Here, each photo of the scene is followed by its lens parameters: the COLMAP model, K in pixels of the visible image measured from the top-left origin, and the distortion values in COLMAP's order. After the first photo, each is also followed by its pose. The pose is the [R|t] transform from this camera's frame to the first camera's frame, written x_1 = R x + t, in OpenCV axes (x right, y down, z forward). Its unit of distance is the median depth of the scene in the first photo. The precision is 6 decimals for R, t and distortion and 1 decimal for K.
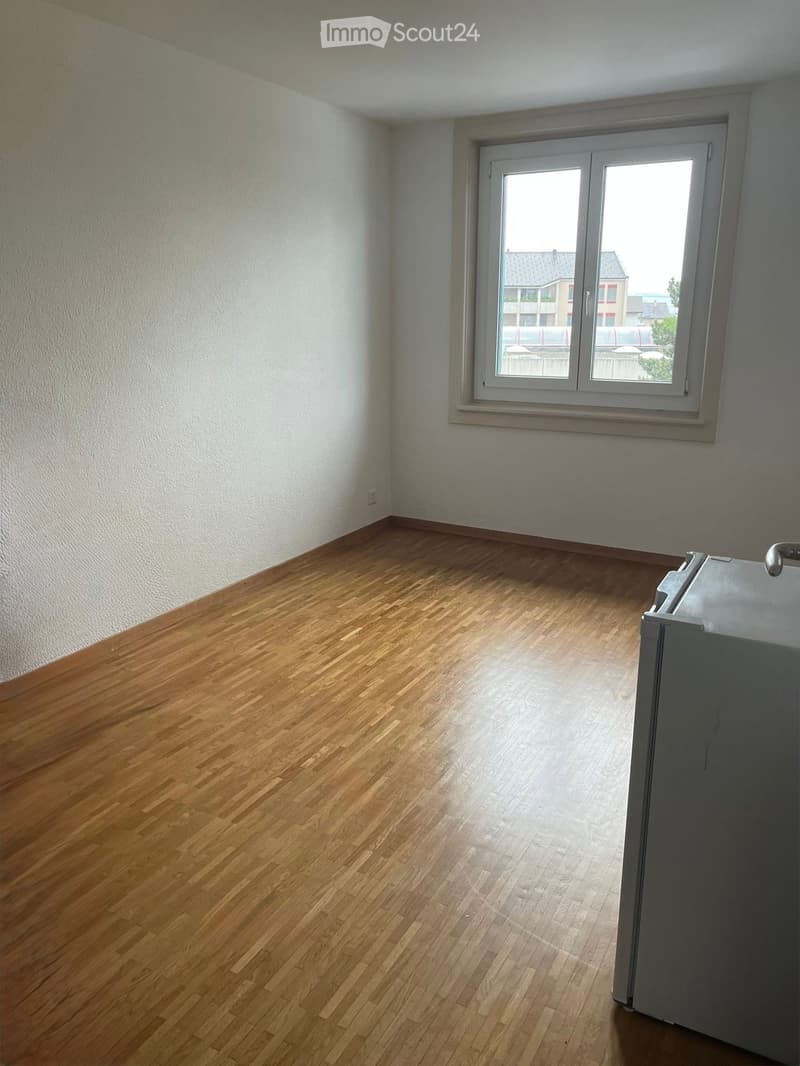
lens RADIAL K [[815.8, 0, 398.0], [0, 815.8, 525.8], [0, 0, 1]] dist [0.030034, -0.016130]
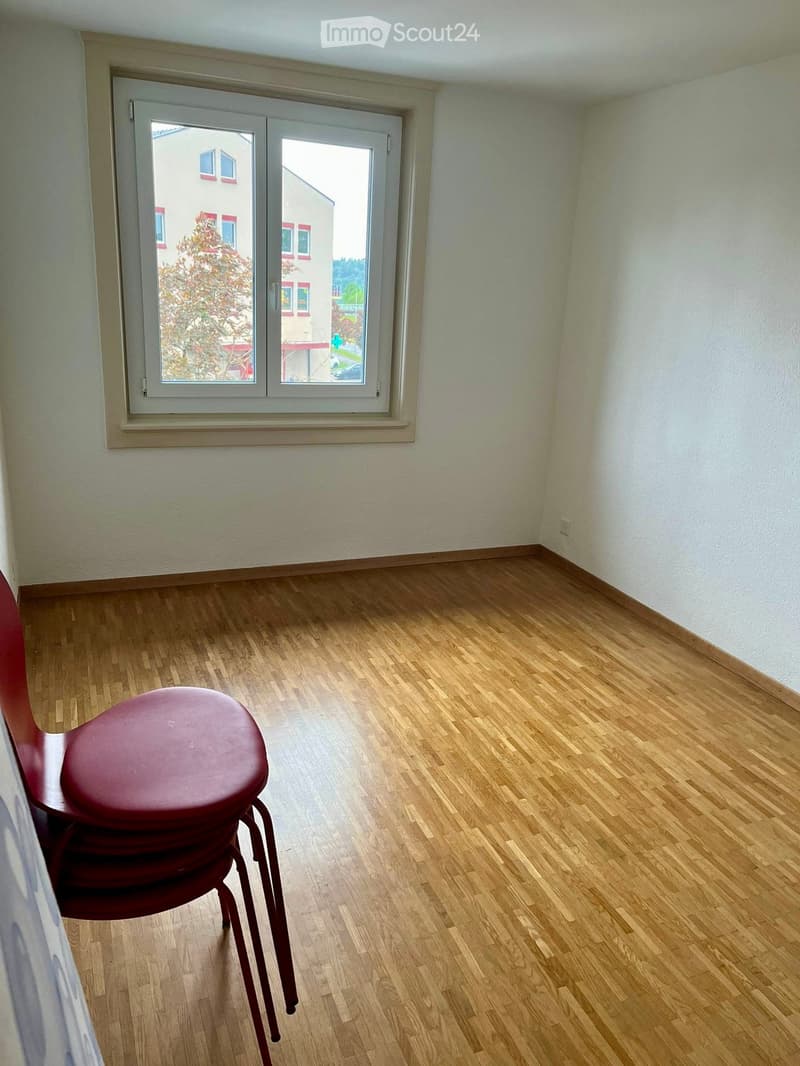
lens RADIAL K [[815.8, 0, 397.4], [0, 815.8, 541.9], [0, 0, 1]] dist [0.030034, -0.016130]
pose [[0.602422, -0.213237, 0.769167, -0.425079], [0.150146, 0.976725, 0.153183, -0.134045], [-0.783929, 0.023207, 0.620417, 0.372803]]
